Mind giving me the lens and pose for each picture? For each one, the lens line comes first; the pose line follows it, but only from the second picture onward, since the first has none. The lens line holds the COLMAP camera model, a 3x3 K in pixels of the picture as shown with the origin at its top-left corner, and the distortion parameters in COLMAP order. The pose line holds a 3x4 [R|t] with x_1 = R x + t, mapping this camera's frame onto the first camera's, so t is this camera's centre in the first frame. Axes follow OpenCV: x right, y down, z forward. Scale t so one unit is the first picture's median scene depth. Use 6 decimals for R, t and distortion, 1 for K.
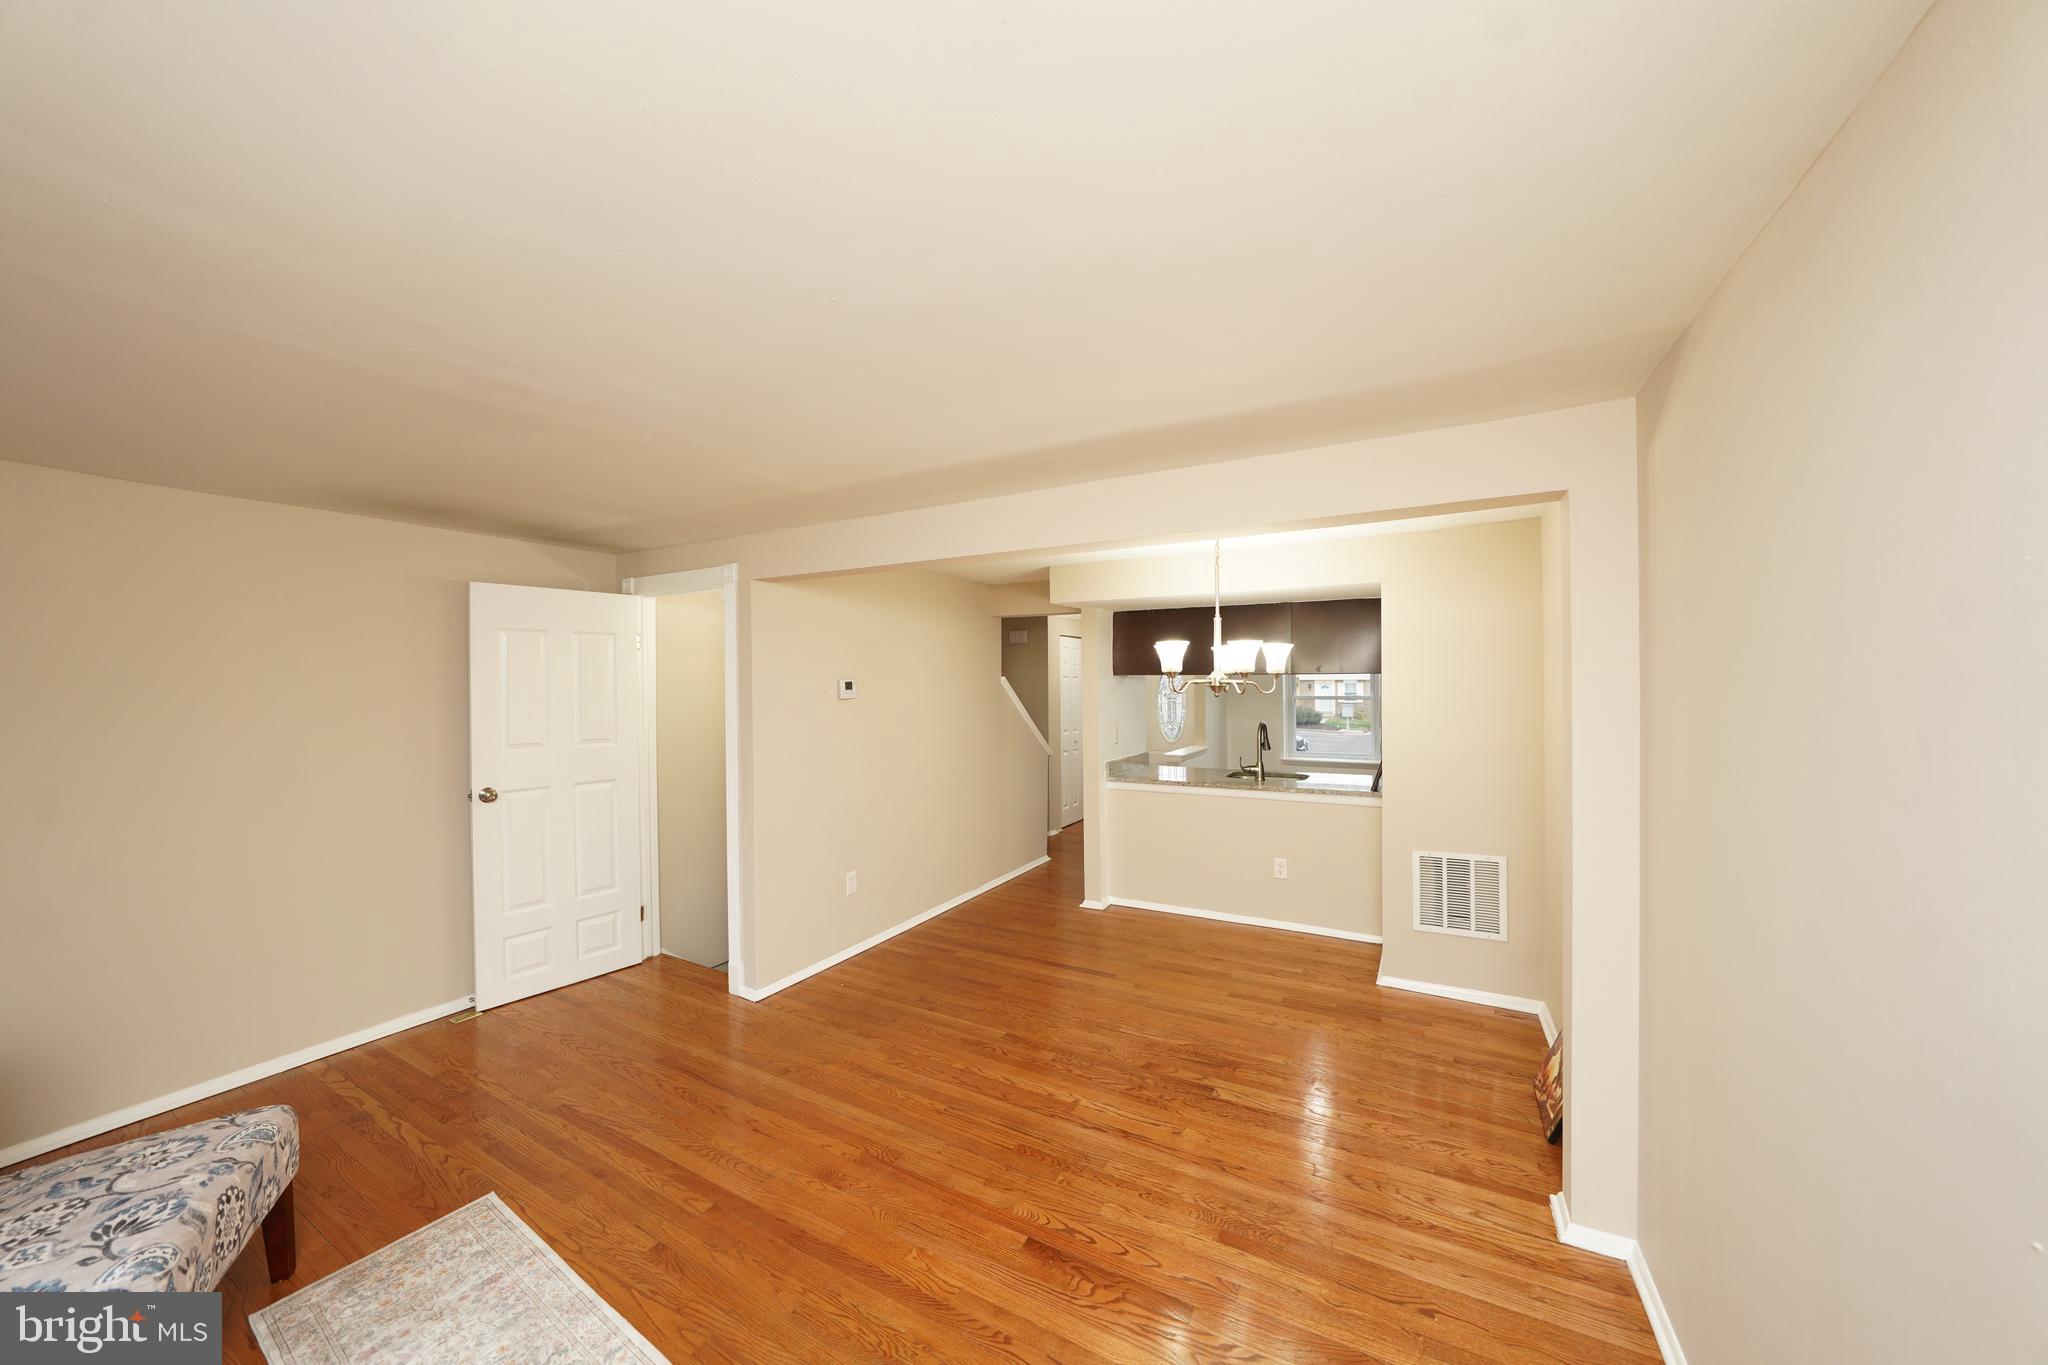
lens RADIAL K [[705.8, 0, 1028.6], [0, 705.8, 682.1], [0, 0, 1]] dist [-0.031310, 0.006851]
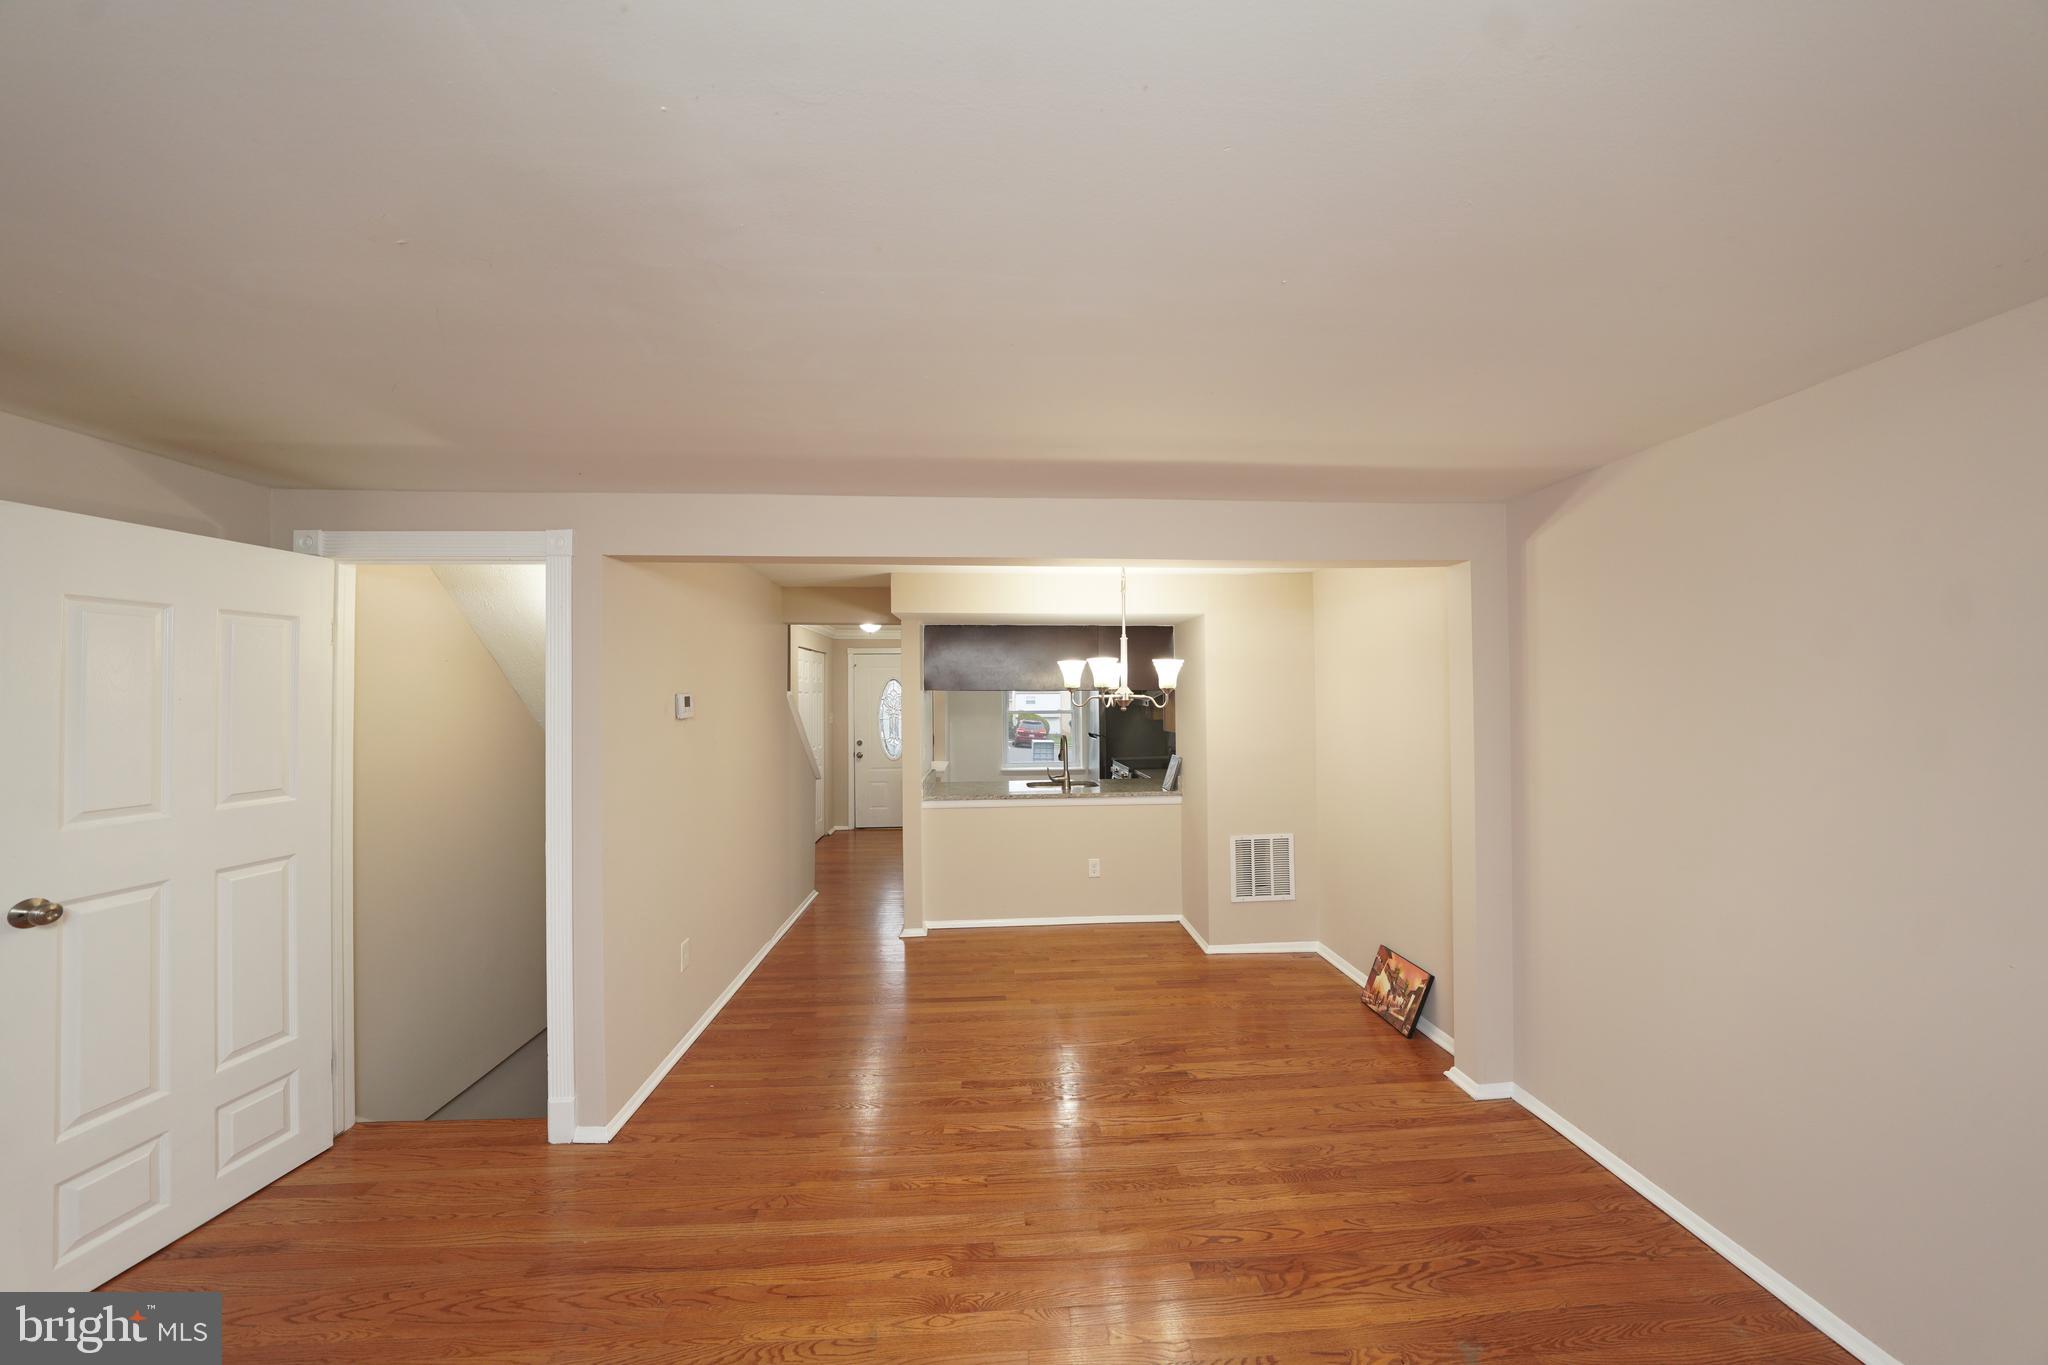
lens RADIAL K [[705.8, 0, 1028.6], [0, 705.8, 682.1], [0, 0, 1]] dist [-0.031310, 0.006851]
pose [[0.842806, 0.012201, 0.538079, -0.411165], [-0.000146, 0.999748, -0.022441, 0.001025], [-0.538217, 0.018835, 0.842596, 0.159614]]
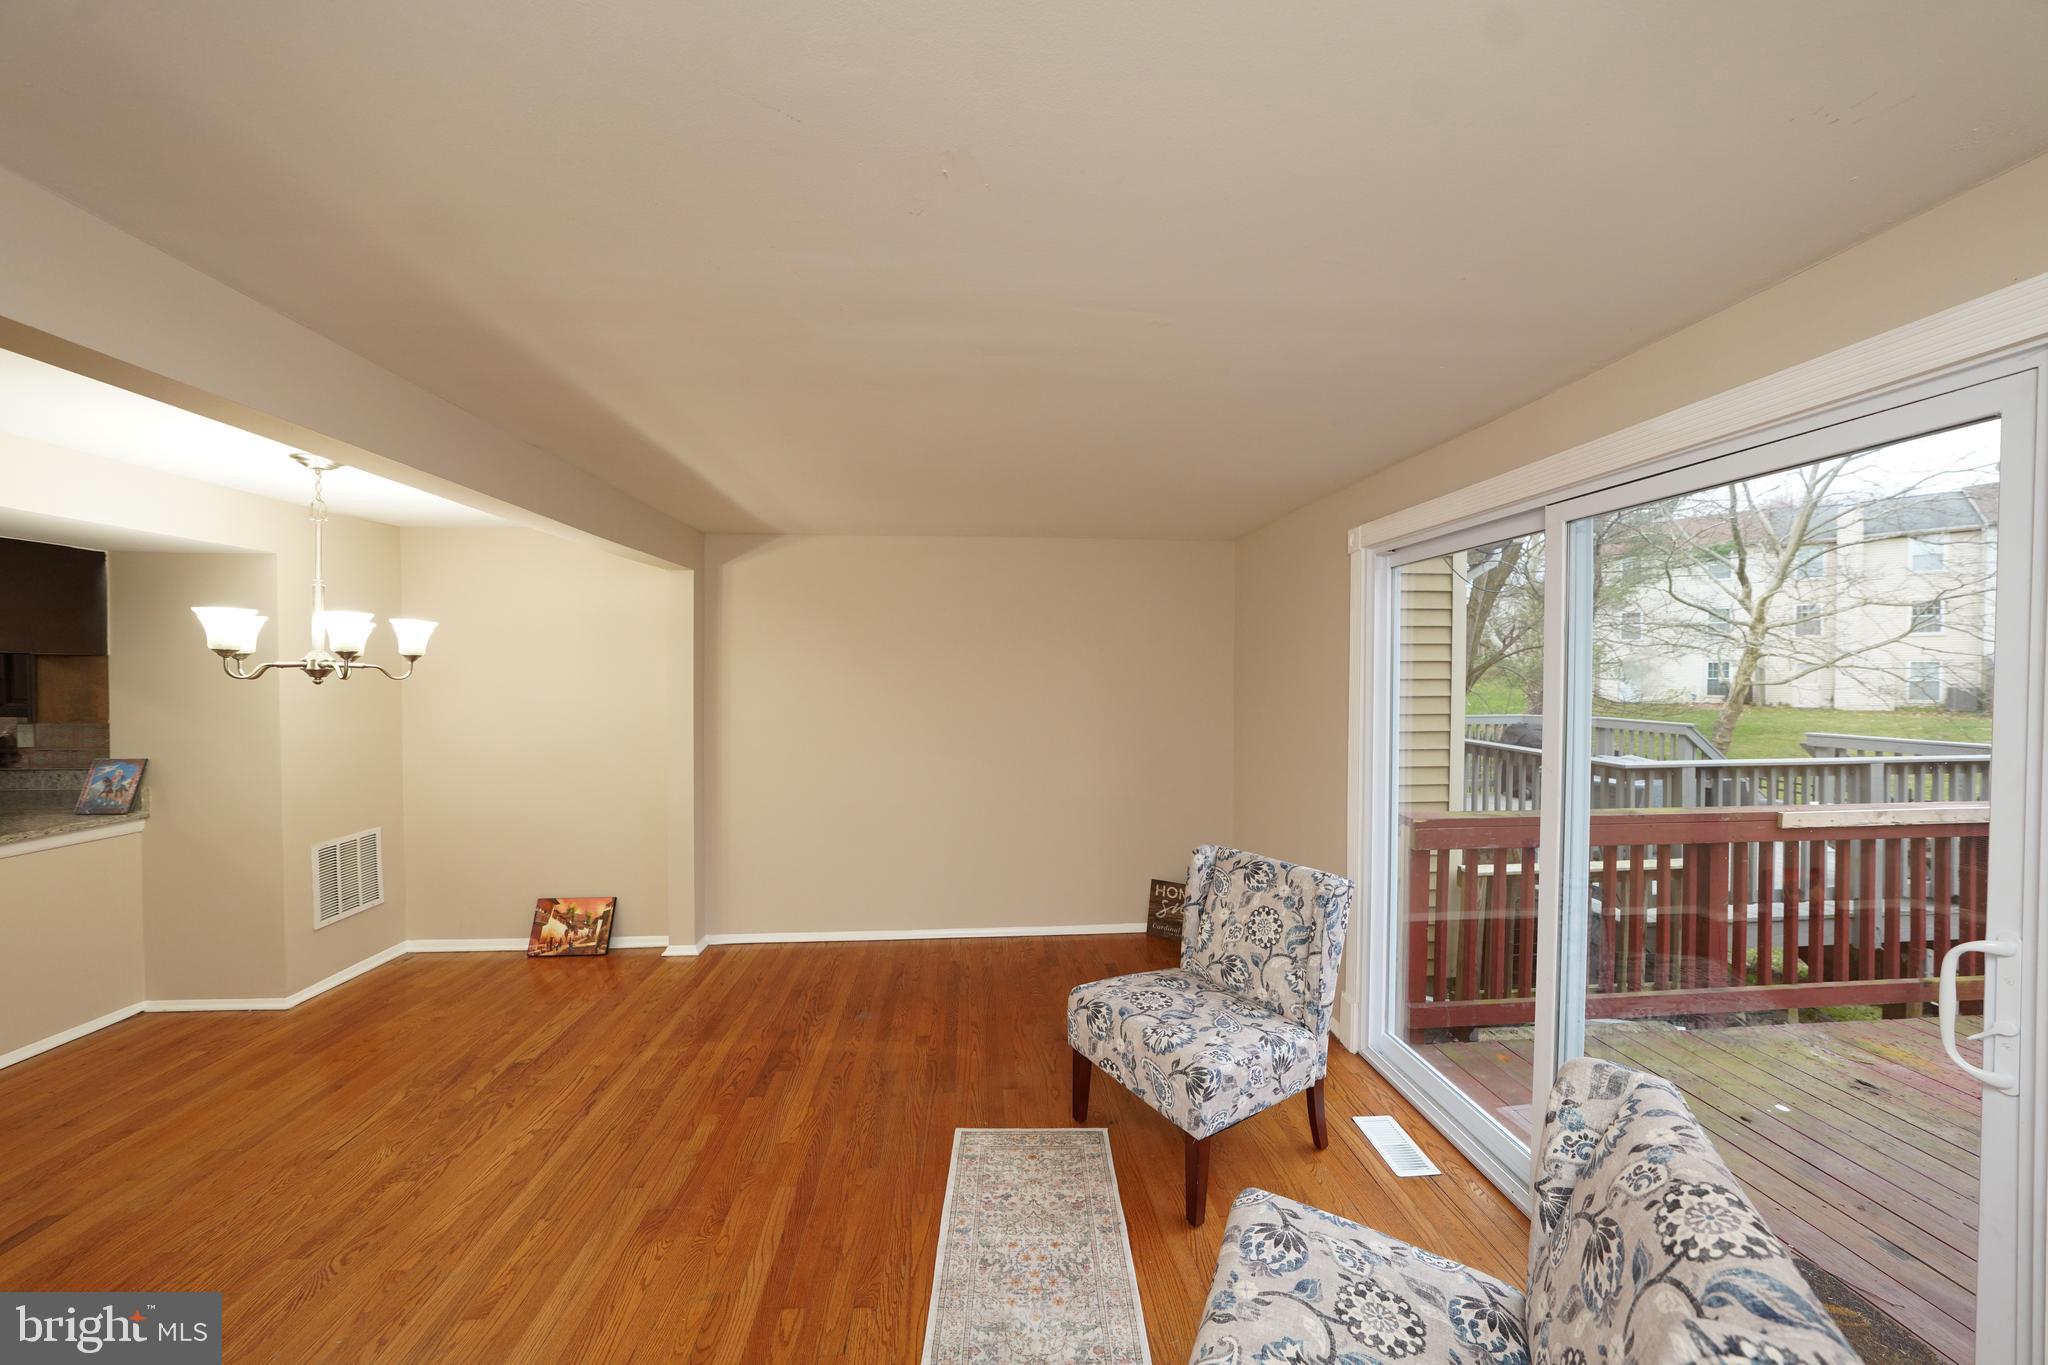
lens RADIAL K [[705.8, 0, 1028.6], [0, 705.8, 682.1], [0, 0, 1]] dist [-0.031310, 0.006851]
pose [[-0.553396, -0.007727, 0.832883, -0.765901], [-0.001216, 0.999963, 0.008469, 0.011246], [-0.832918, 0.003674, -0.553385, 0.722347]]
